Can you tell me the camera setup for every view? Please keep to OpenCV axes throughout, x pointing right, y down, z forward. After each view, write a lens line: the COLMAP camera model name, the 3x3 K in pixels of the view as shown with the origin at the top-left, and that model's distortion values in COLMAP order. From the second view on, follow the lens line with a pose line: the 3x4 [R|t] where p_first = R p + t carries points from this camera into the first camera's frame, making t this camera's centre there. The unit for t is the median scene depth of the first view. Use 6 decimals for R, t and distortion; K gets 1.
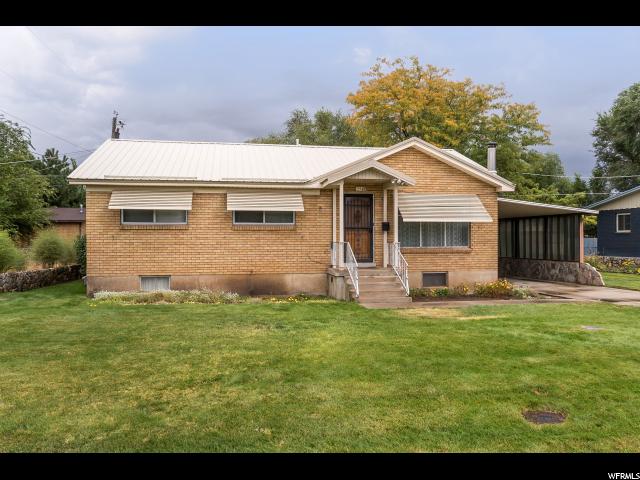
lens RADIAL K [[503.9, 0, 320.0], [0, 503.9, 240.6], [0, 0, 1]] dist [0.074820, -0.003120]
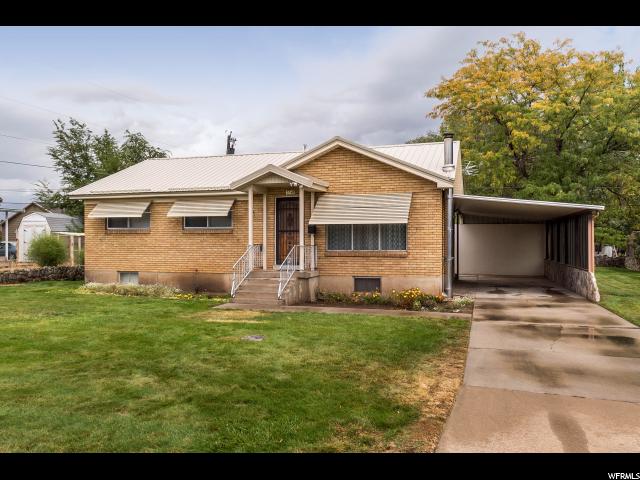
lens RADIAL K [[503.9, 0, 320.0], [0, 503.9, 240.1], [0, 0, 1]] dist [0.074820, -0.003120]
pose [[0.881379, 0.000804, -0.472410, 0.599892], [-0.002967, 0.999988, -0.003835, -0.002729], [0.472401, 0.004782, 0.881371, 0.130612]]
